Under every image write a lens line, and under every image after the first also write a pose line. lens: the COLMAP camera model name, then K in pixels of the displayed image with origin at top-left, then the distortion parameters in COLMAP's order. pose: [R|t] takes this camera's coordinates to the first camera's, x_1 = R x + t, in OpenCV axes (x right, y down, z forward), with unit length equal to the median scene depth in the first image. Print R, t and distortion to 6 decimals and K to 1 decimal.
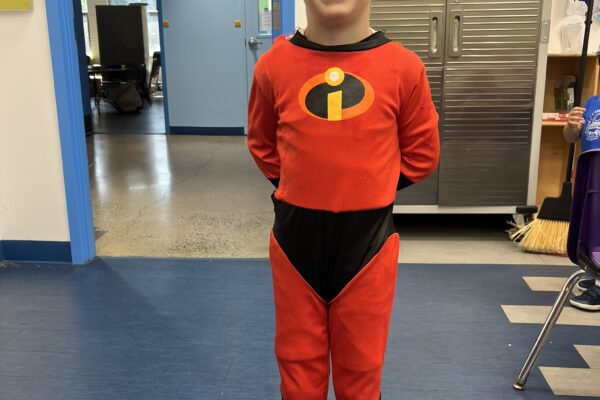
lens RADIAL K [[619.1, 0, 300.0], [0, 619.1, 200.0], [0, 0, 1]] dist [0.004933, 0.000972]
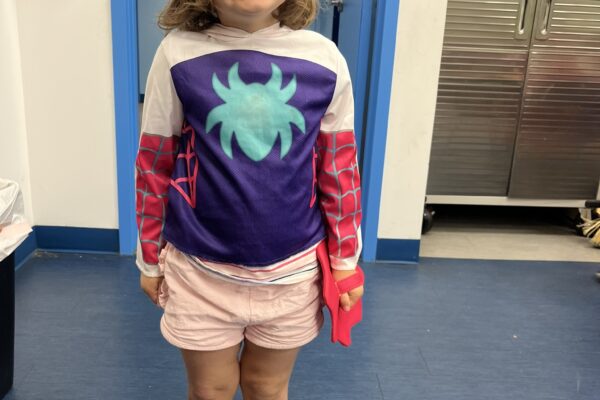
lens RADIAL K [[619.1, 0, 300.0], [0, 619.1, 200.0], [0, 0, 1]] dist [0.004933, 0.000972]
pose [[0.991713, 0.025581, 0.125902, -0.219256], [-0.030689, 0.998776, 0.038801, -0.014267], [-0.124755, -0.042343, 0.991284, 0.104657]]
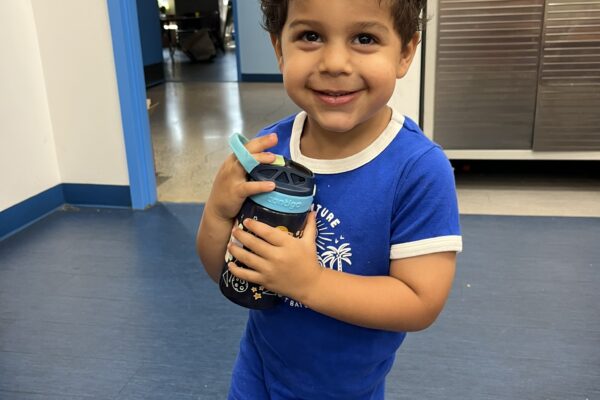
lens RADIAL K [[619.1, 0, 300.0], [0, 619.1, 200.0], [0, 0, 1]] dist [0.004933, 0.000972]
pose [[0.992183, 0.014935, -0.123895, 0.005863], [-0.006240, 0.997508, 0.070280, 0.020454], [0.124636, -0.068958, 0.989803, 0.086907]]
